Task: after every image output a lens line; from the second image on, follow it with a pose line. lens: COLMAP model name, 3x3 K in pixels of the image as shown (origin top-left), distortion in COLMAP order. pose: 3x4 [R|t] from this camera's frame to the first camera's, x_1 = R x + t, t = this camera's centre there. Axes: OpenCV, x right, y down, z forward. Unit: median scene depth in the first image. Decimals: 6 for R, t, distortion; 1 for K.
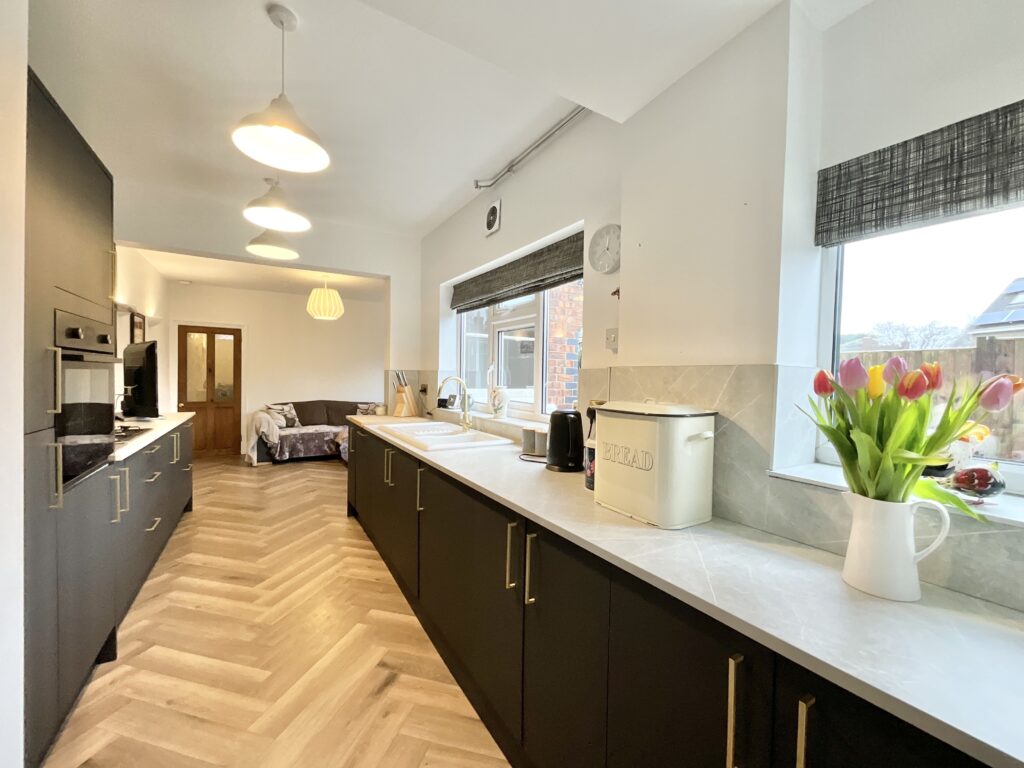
lens RADIAL K [[415.1, 0, 517.1], [0, 415.1, 383.1], [0, 0, 1]] dist [-0.003419, -0.000193]
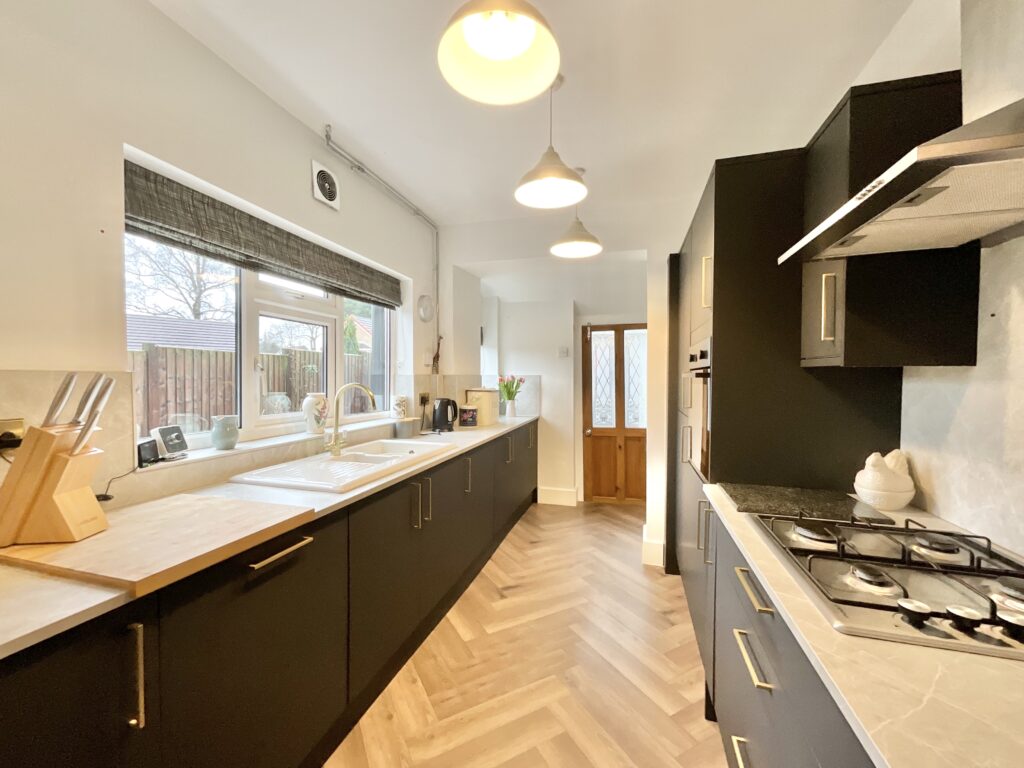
lens RADIAL K [[415.1, 0, 511.3], [0, 415.1, 382.3], [0, 0, 1]] dist [-0.003419, -0.000193]
pose [[-0.673297, -0.030334, 0.738750, -1.194488], [-0.000494, 0.999176, 0.040577, -0.065746], [-0.739372, 0.026955, -0.672757, 1.692896]]
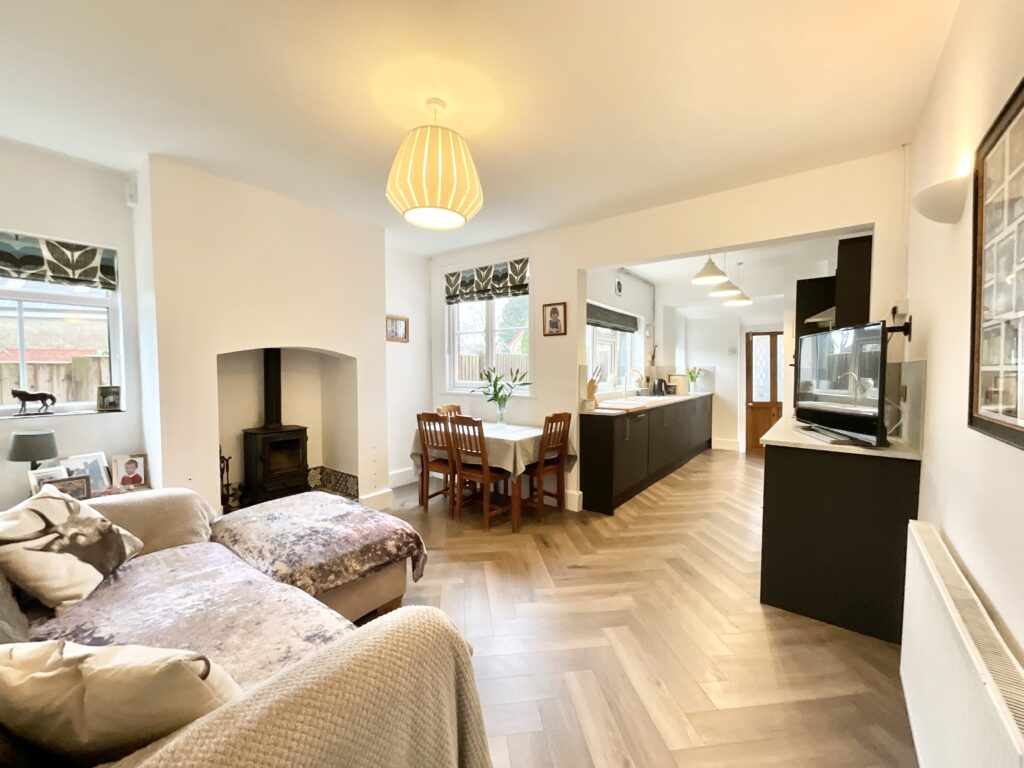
lens RADIAL K [[415.1, 0, 511.9], [0, 415.1, 386.2], [0, 0, 1]] dist [-0.003419, -0.000193]
pose [[-0.367884, -0.050763, 0.928485, -2.217664], [0.015714, 0.998027, 0.060791, -0.083522], [-0.929739, 0.036954, -0.366360, 2.881043]]
